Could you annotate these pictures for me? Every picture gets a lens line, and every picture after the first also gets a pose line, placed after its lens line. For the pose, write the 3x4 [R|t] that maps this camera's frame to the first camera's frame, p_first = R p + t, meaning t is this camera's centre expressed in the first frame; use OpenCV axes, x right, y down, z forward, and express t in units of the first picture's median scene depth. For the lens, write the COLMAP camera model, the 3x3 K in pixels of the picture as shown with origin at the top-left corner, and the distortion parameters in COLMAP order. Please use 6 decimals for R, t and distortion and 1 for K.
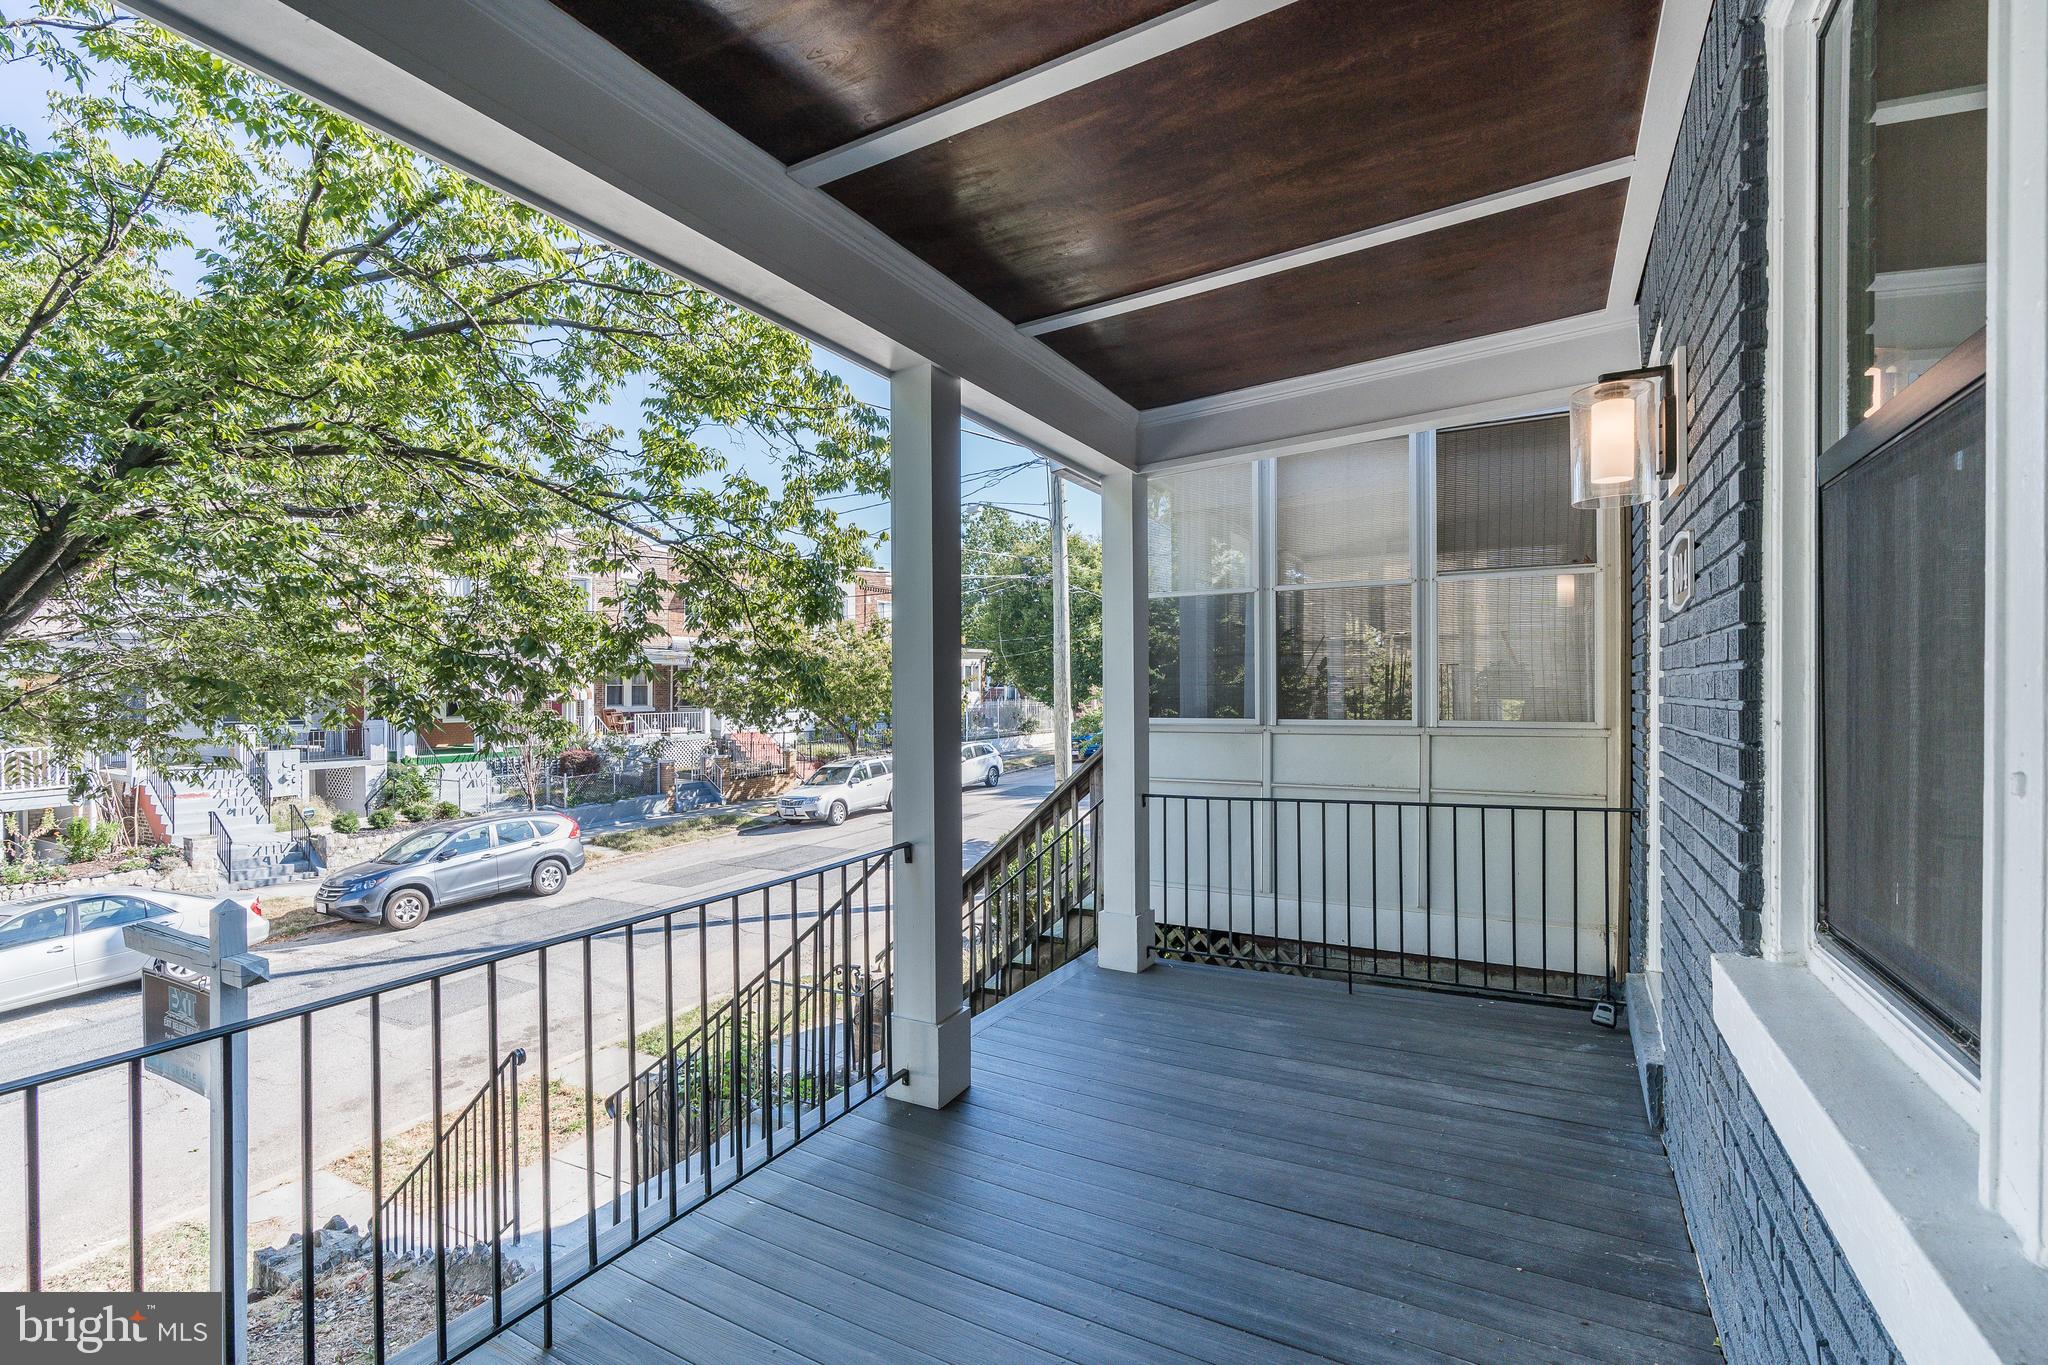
lens RADIAL K [[927.2, 0, 1031.1], [0, 927.2, 687.1], [0, 0, 1]] dist [-0.008524, 0.003159]
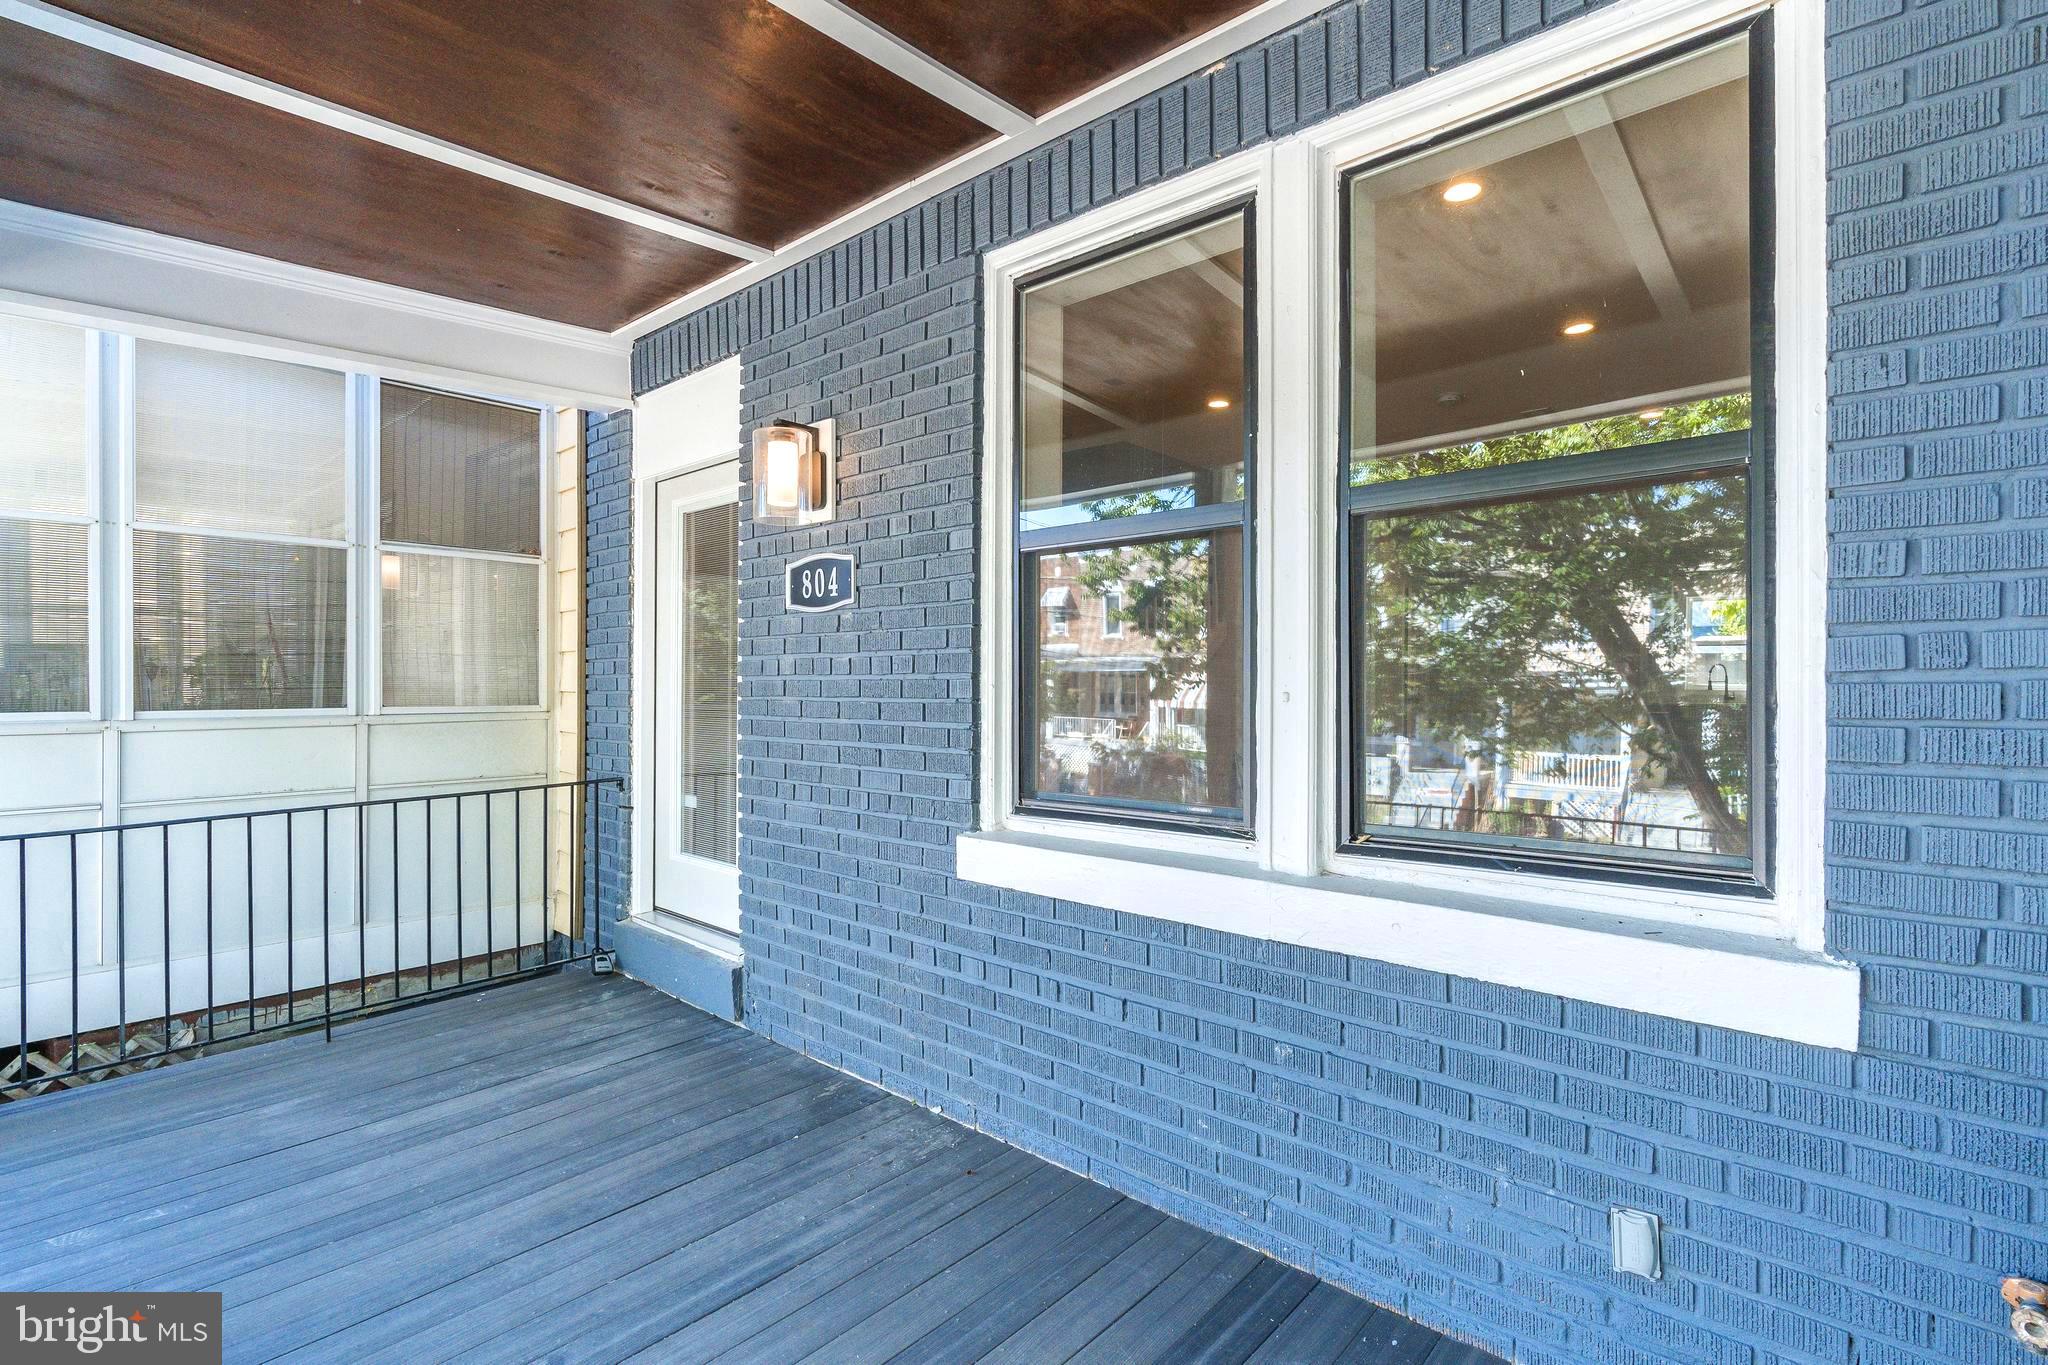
lens RADIAL K [[927.2, 0, 1027.5], [0, 927.2, 689.1], [0, 0, 1]] dist [-0.008524, 0.003159]
pose [[0.228102, 0.002009, 0.973635, -0.316022], [-0.006000, 0.999982, -0.000658, 0.017828], [-0.973619, -0.005692, 0.228110, 0.223136]]
